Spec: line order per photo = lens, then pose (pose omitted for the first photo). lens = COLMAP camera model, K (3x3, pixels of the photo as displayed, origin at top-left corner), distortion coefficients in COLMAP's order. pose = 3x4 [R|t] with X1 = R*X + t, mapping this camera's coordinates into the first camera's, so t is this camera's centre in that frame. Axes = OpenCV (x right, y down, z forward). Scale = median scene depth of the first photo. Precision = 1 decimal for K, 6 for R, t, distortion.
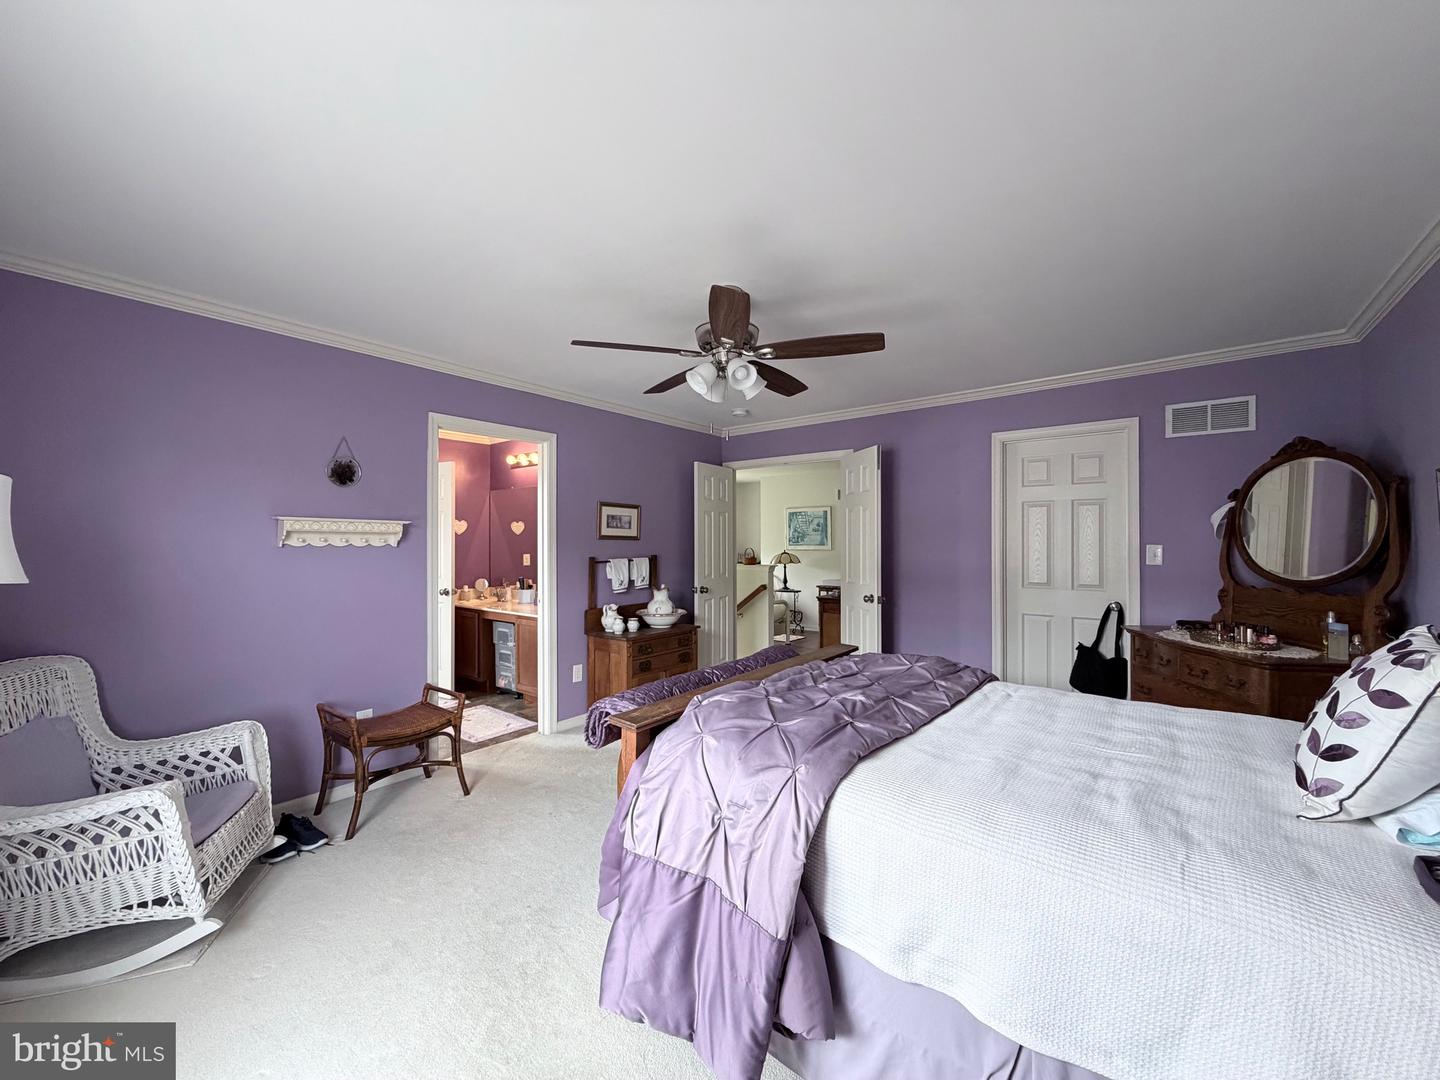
lens RADIAL K [[572.6, 0, 717.6], [0, 572.6, 542.5], [0, 0, 1]] dist [0.000020, 0.000000]
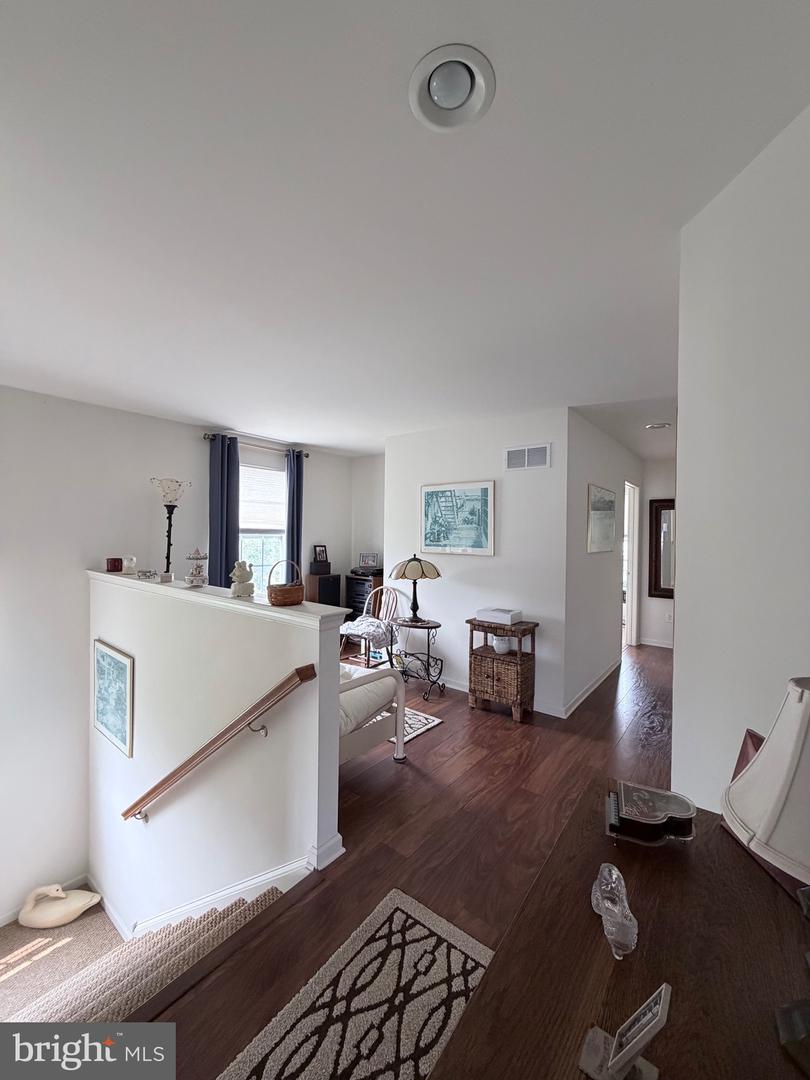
lens RADIAL K [[429.4, 0, 406.0], [0, 429.4, 537.2], [0, 0, 1]] dist [0.000020, 0.000000]
pose [[0.999885, 0.015152, 0.000193, 0.107877], [-0.015153, 0.999874, 0.004806, -0.006150], [-0.000120, -0.004809, 0.999988, 0.558224]]
